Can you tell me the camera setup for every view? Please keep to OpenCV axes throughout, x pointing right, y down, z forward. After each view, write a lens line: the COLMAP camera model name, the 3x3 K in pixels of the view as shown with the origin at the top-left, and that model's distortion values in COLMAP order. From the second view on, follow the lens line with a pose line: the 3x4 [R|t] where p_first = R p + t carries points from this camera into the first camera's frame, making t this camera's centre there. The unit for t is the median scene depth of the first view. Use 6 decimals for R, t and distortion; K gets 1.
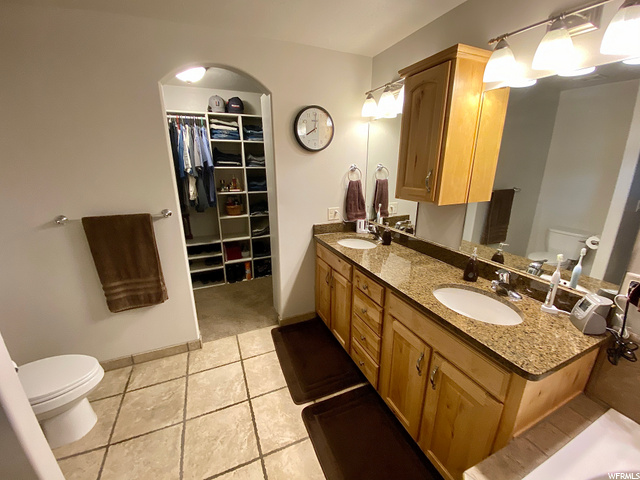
lens RADIAL K [[259.5, 0, 318.3], [0, 259.5, 241.4], [0, 0, 1]] dist [0.024009, -0.022477]
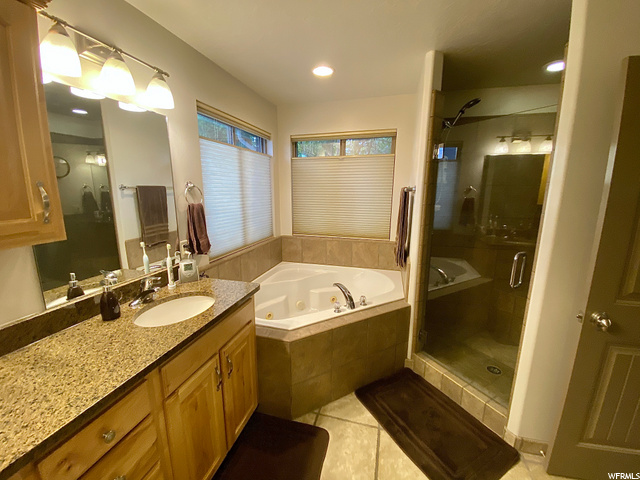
lens RADIAL K [[259.5, 0, 318.3], [0, 259.5, 241.4], [0, 0, 1]] dist [0.024009, -0.022477]
pose [[-0.771842, -0.132077, 0.621944, -0.459751], [0.169371, 0.900131, 0.401345, -0.331722], [-0.612840, 0.415115, -0.672389, 1.199267]]
